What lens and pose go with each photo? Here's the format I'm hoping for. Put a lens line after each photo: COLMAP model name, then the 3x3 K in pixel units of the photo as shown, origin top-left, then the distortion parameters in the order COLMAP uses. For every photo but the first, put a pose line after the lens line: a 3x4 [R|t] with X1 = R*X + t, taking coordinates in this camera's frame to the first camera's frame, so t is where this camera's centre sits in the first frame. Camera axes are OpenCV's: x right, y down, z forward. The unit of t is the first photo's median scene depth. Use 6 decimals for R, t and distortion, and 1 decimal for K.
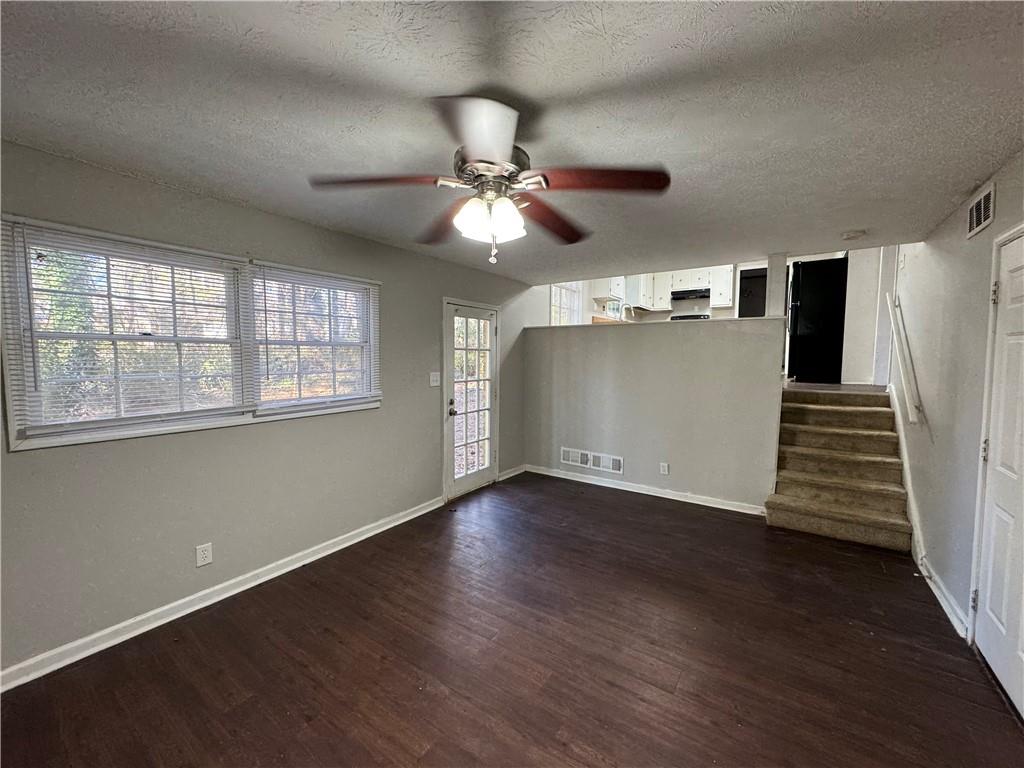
lens RADIAL K [[407.2, 0, 518.3], [0, 407.2, 384.8], [0, 0, 1]] dist [-0.005705, 0.000334]
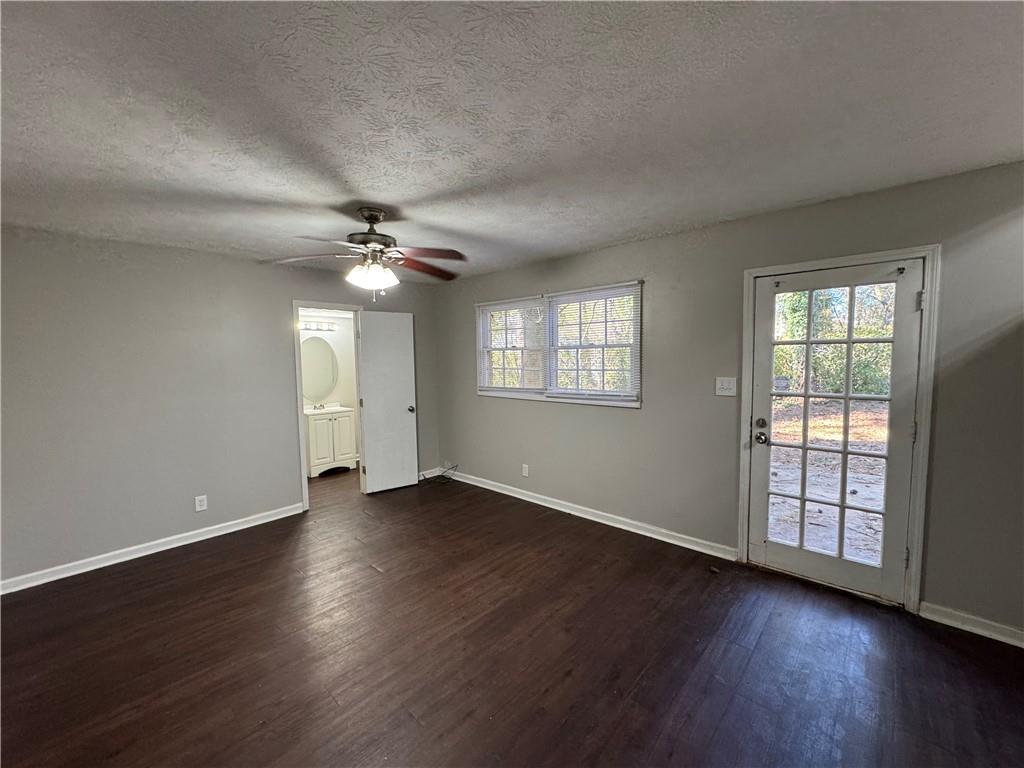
lens RADIAL K [[407.2, 0, 514.6], [0, 407.2, 381.3], [0, 0, 1]] dist [-0.005705, 0.000334]
pose [[-0.143650, 0.058875, -0.987876, 0.569737], [-0.055516, 0.996177, 0.067443, -0.049758], [0.988070, 0.064531, -0.139832, 0.701638]]
